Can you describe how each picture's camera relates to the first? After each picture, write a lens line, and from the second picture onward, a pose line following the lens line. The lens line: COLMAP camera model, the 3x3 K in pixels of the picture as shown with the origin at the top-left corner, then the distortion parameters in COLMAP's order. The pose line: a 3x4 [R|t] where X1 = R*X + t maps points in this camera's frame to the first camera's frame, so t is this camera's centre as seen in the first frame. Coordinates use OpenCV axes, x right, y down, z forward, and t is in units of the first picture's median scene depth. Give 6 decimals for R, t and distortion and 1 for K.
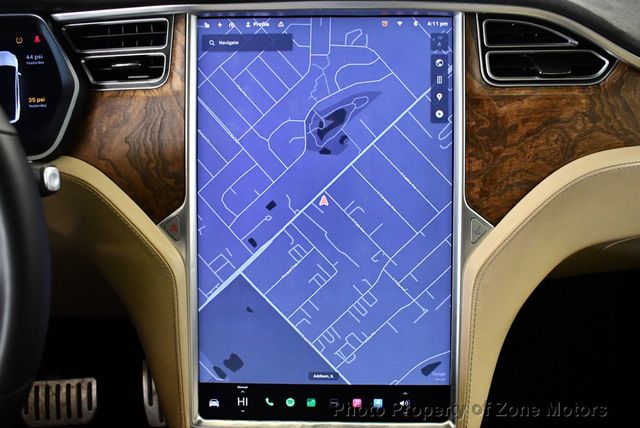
lens RADIAL K [[637.6, 0, 321.3], [0, 637.6, 213.6], [0, 0, 1]] dist [-0.094303, 0.000000]
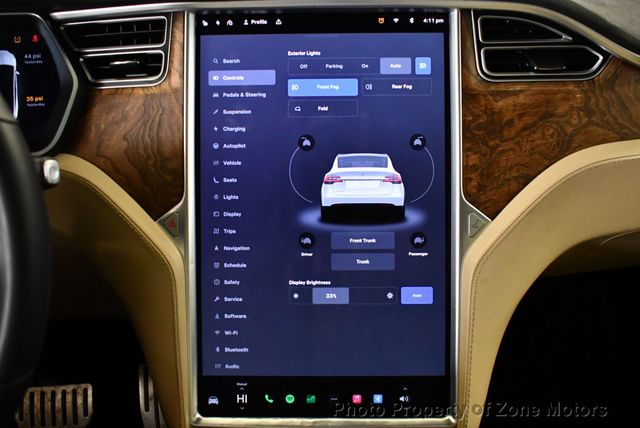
lens RADIAL K [[637.6, 0, 320.9], [0, 637.6, 213.3], [0, 0, 1]] dist [-0.094303, 0.000000]
pose [[0.999919, -0.006878, 0.010668, -0.008945], [0.007106, 0.999744, -0.021467, 0.028259], [-0.010517, 0.021541, 0.999713, -0.002900]]
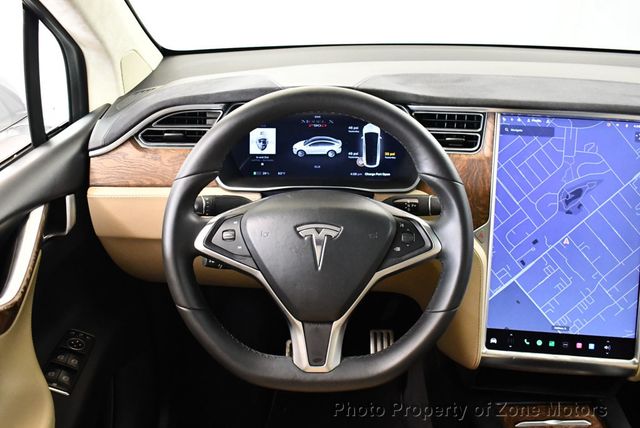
lens RADIAL K [[637.6, 0, 325.3], [0, 637.6, 213.5], [0, 0, 1]] dist [-0.094303, 0.000000]
pose [[0.994055, 0.060059, -0.090813, -0.495241], [-0.062915, 0.997600, -0.028918, 0.038273], [0.088858, 0.034460, 0.995448, -0.749925]]
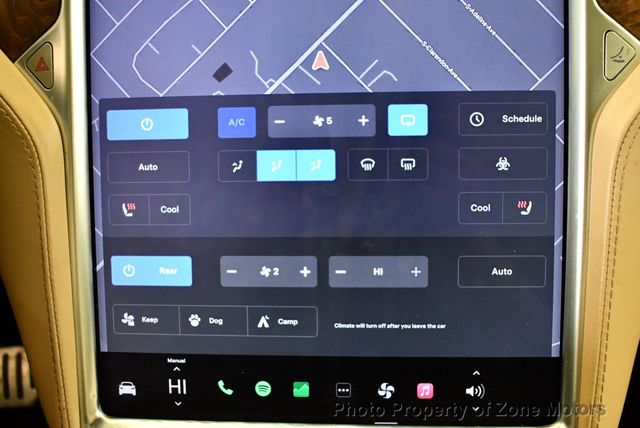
lens RADIAL K [[637.6, 0, 324.1], [0, 637.6, 210.0], [0, 0, 1]] dist [-0.094303, 0.000000]
pose [[0.998971, -0.008747, -0.044494, 0.029519], [0.010514, 0.999159, 0.039627, 0.125874], [0.044110, -0.040054, 0.998223, 0.472745]]
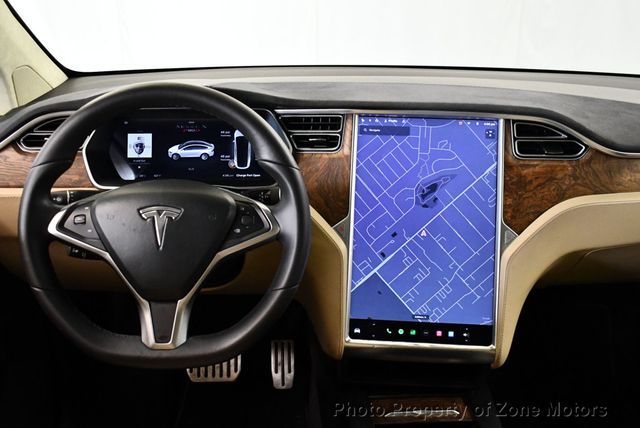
lens RADIAL K [[637.6, 0, 321.7], [0, 637.6, 216.5], [0, 0, 1]] dist [-0.094303, 0.000000]
pose [[0.997612, 0.040453, -0.055976, -0.186076], [-0.046083, 0.993586, -0.103263, 0.175414], [0.051440, 0.105596, 0.993078, -0.812324]]
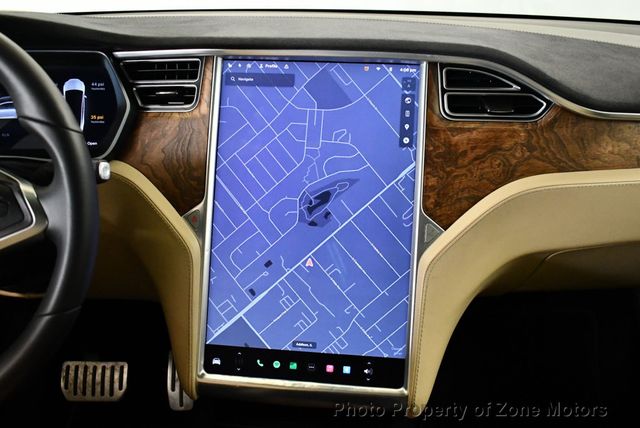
lens RADIAL K [[637.6, 0, 321.5], [0, 637.6, 213.3], [0, 0, 1]] dist [-0.094303, 0.000000]
pose [[0.996077, 0.050386, -0.072747, 0.116834], [-0.055340, 0.996165, -0.067770, 0.082650], [0.069053, 0.071530, 0.995045, -0.262923]]
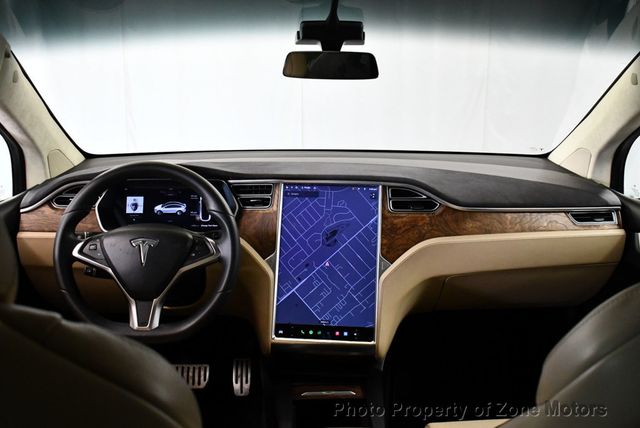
lens RADIAL K [[637.6, 0, 322.3], [0, 637.6, 216.9], [0, 0, 1]] dist [-0.094303, 0.000000]
pose [[0.997249, 0.032102, -0.066808, 0.152870], [-0.046466, 0.973005, -0.226059, 0.428535], [0.057748, 0.228541, 0.971820, -1.593349]]
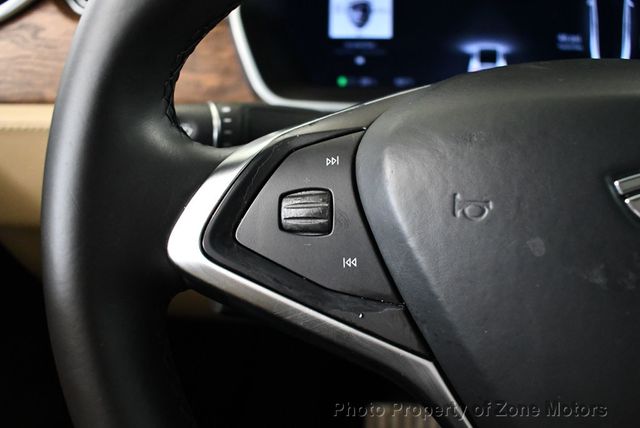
lens RADIAL K [[637.6, 0, 313.6], [0, 637.6, 213.1], [0, 0, 1]] dist [-0.094303, 0.000000]
pose [[0.984609, 0.068816, -0.160656, -0.765251], [-0.074152, 0.996869, -0.027450, 0.068352], [0.158264, 0.038941, 0.986629, 0.267571]]
